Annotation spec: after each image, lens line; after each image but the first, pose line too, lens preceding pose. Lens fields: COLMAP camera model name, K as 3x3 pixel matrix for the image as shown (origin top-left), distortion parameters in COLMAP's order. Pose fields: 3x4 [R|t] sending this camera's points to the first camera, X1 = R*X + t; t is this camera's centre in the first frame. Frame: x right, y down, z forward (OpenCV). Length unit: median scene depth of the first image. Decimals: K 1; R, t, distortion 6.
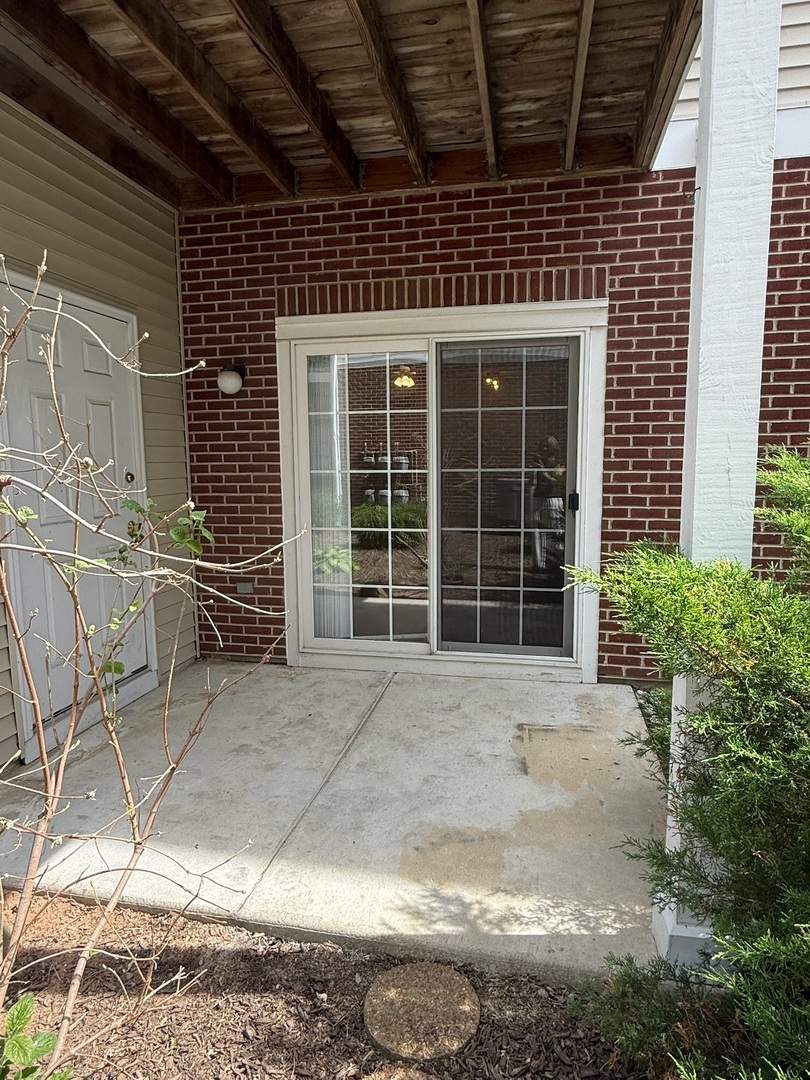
lens RADIAL K [[630.4, 0, 407.0], [0, 630.4, 538.9], [0, 0, 1]] dist [-0.000480, 0.002044]
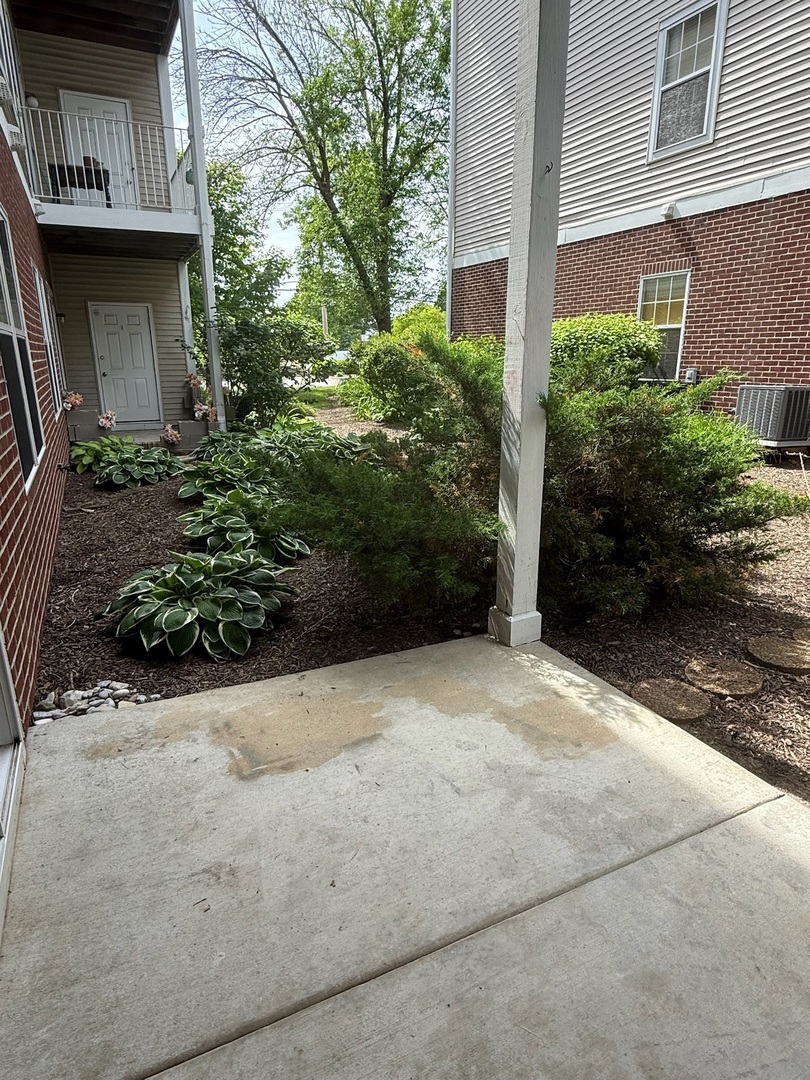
lens RADIAL K [[630.4, 0, 405.6], [0, 630.4, 538.6], [0, 0, 1]] dist [-0.000480, 0.002044]
pose [[-0.618804, -0.209906, 0.756981, -0.477342], [0.108465, 0.931577, 0.346986, -0.178534], [-0.778021, 0.296822, -0.553697, 1.587187]]
